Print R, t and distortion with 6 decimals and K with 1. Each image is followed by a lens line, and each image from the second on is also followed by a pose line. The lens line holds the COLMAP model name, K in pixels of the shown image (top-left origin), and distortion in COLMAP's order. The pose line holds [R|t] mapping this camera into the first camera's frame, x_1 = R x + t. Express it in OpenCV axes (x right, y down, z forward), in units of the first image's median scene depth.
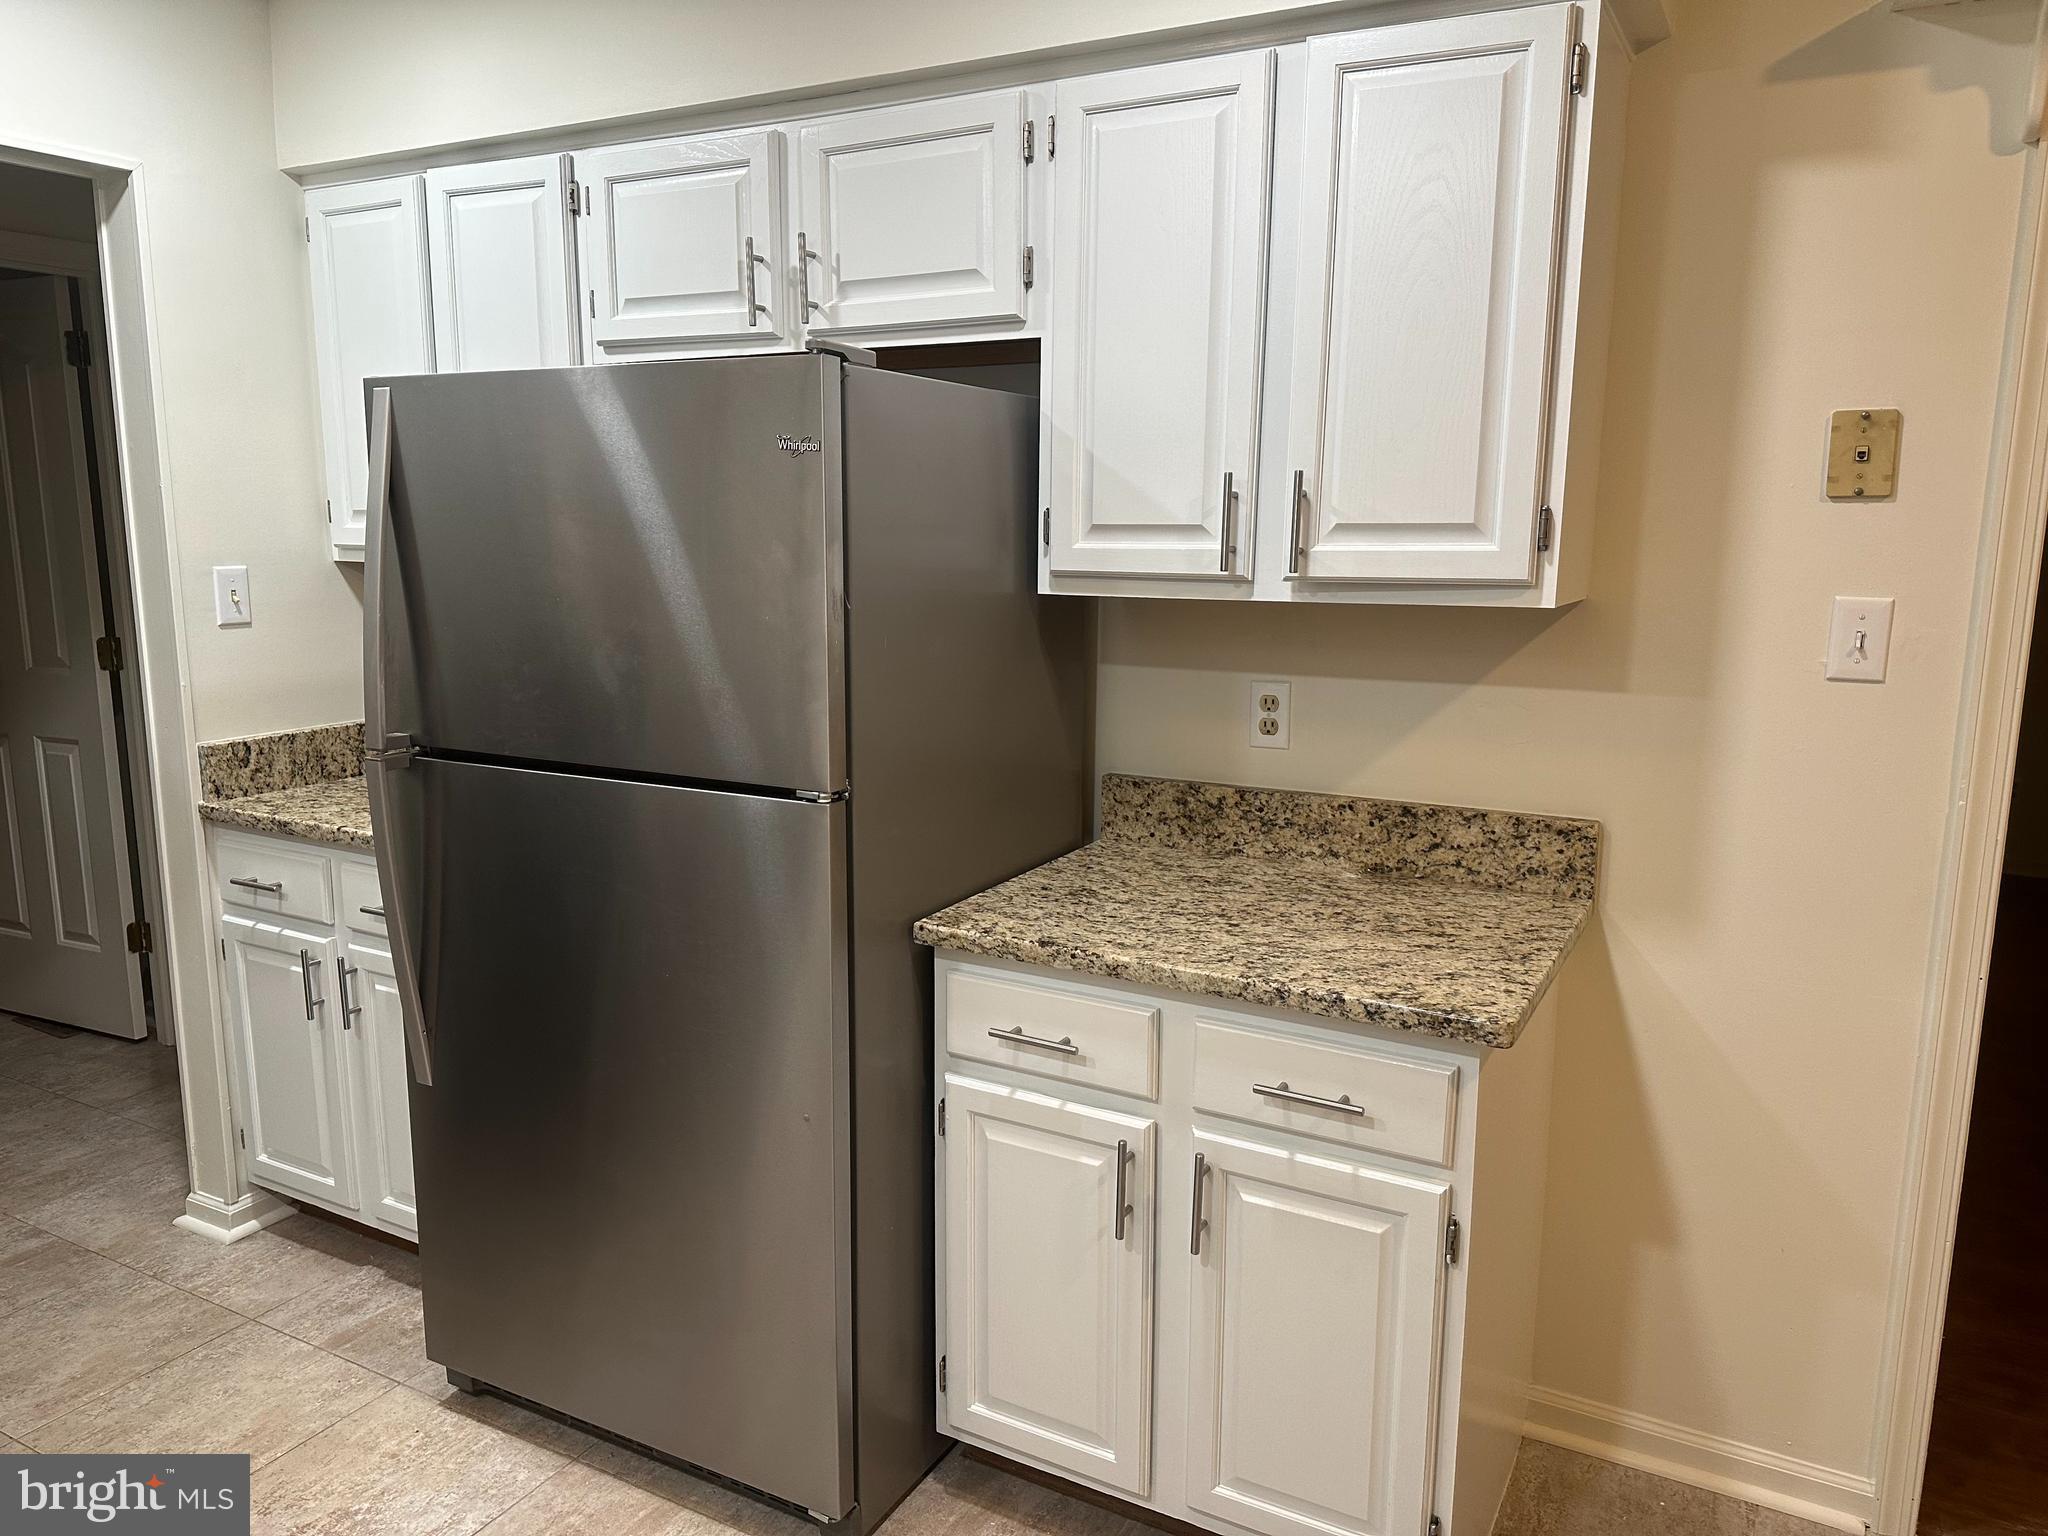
lens RADIAL K [[1445.4, 0, 1024.0], [0, 1445.4, 768.0], [0, 0, 1]] dist [0.062196, -0.077987]
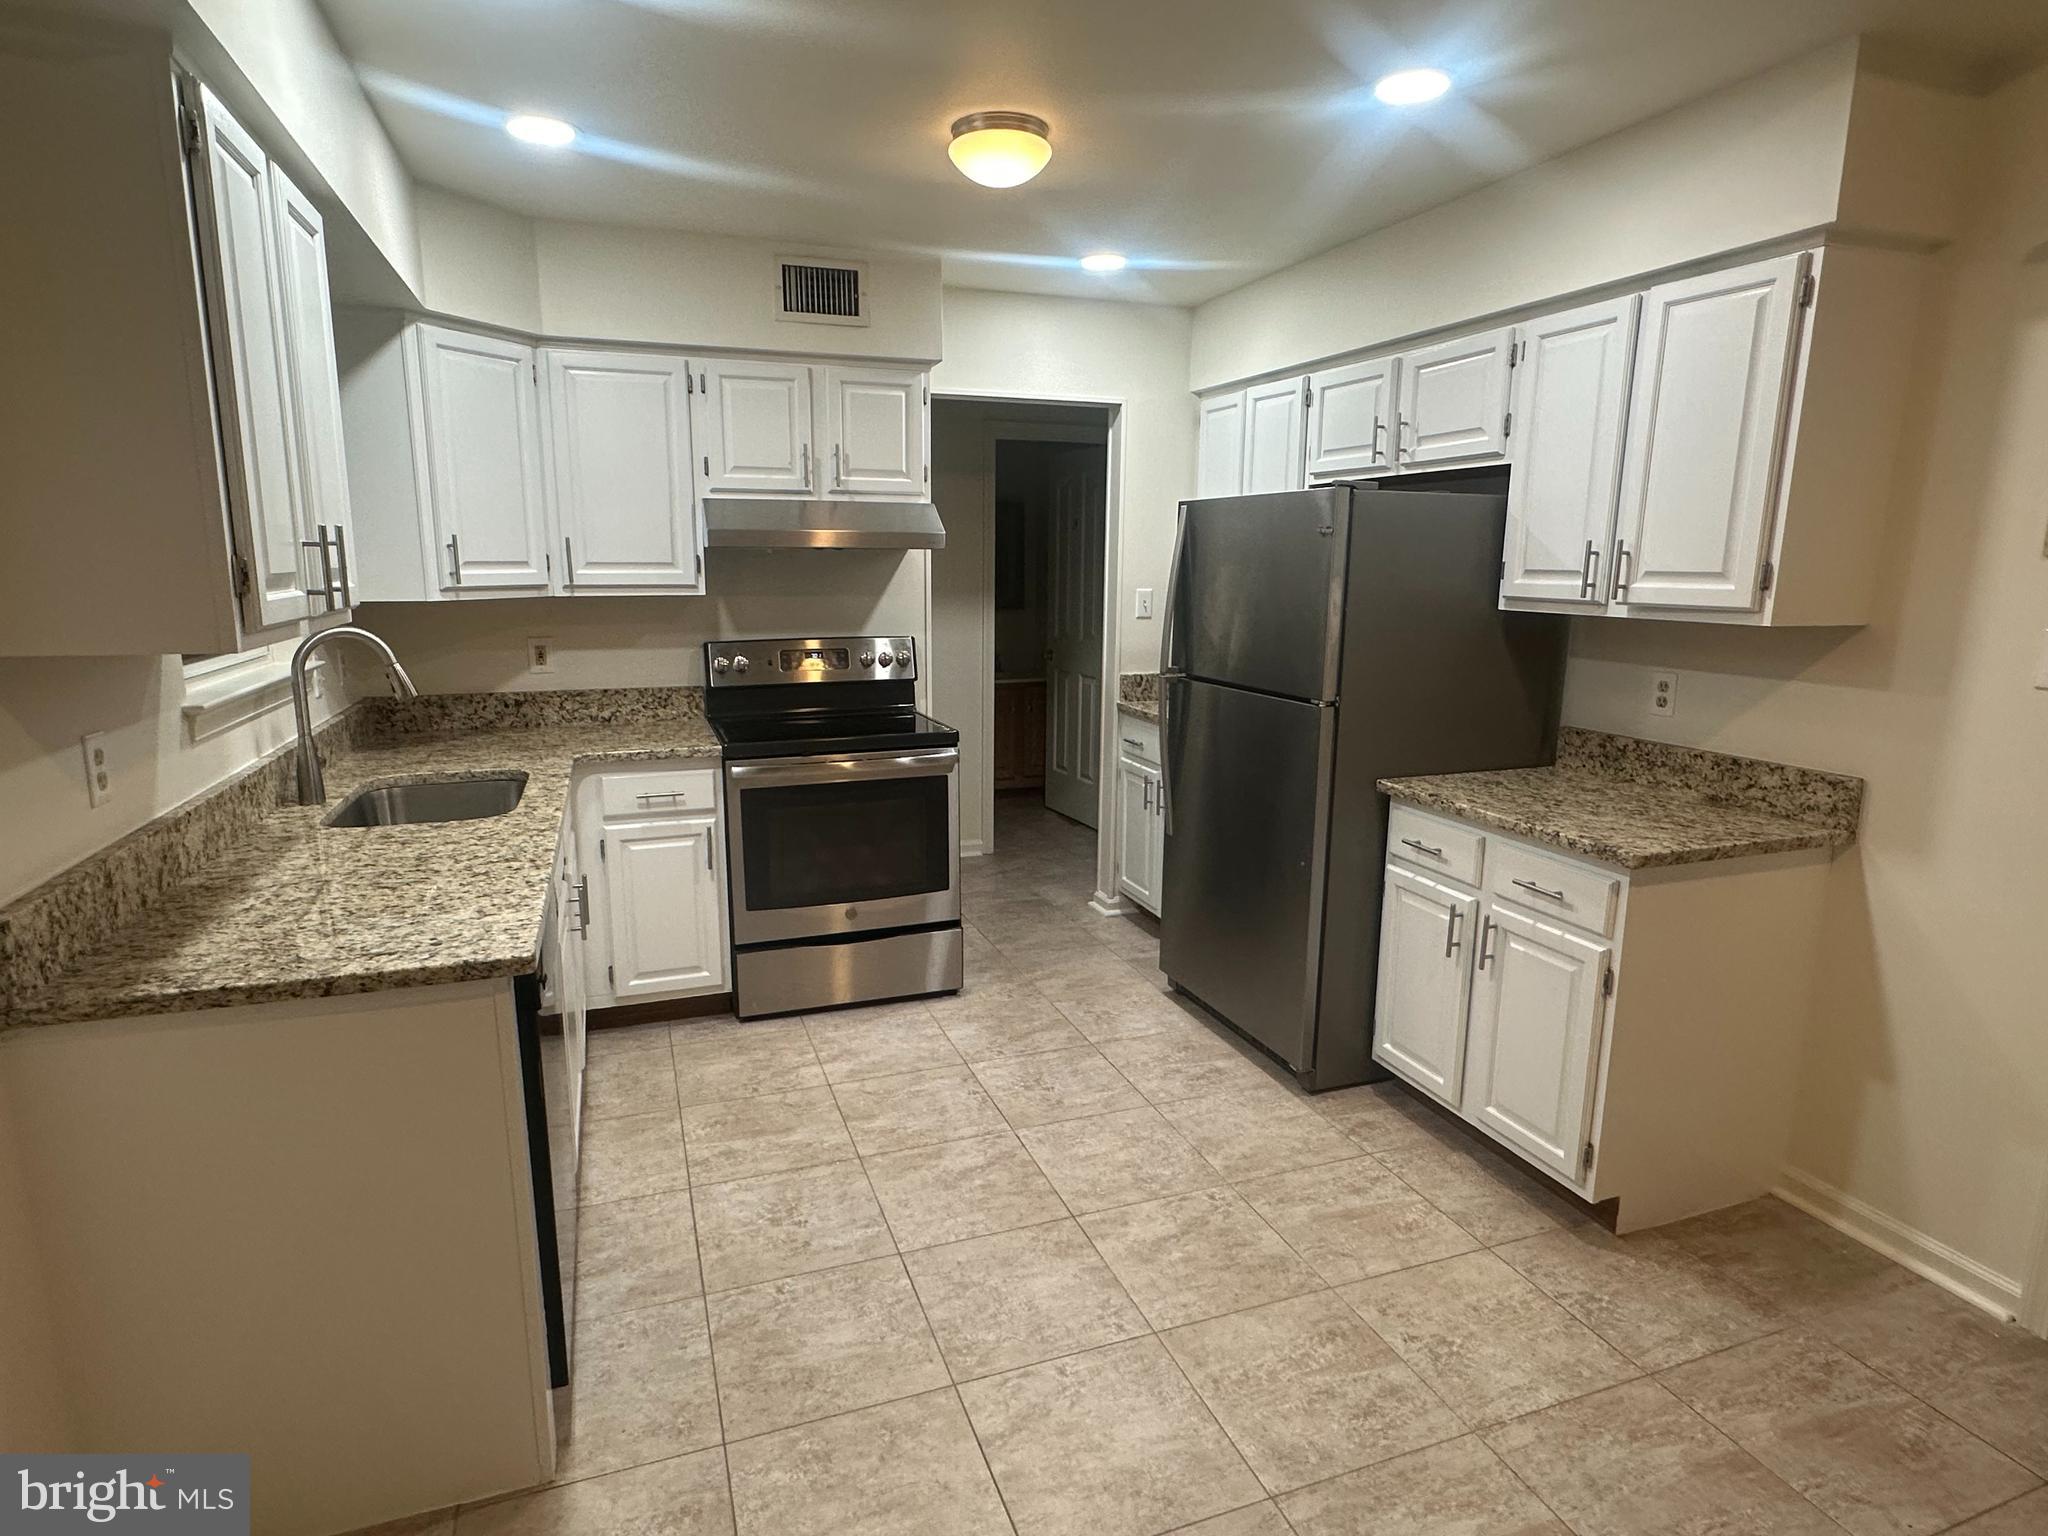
lens RADIAL K [[1118.5, 0, 989.4], [0, 1118.5, 765.1], [0, 0, 1]] dist [0.001381, 0.000007]
pose [[0.738965, 0.123556, -0.662317, 0.474245], [-0.118652, 0.991542, 0.052590, 0.065774], [0.663214, 0.039723, 0.747375, -0.400345]]
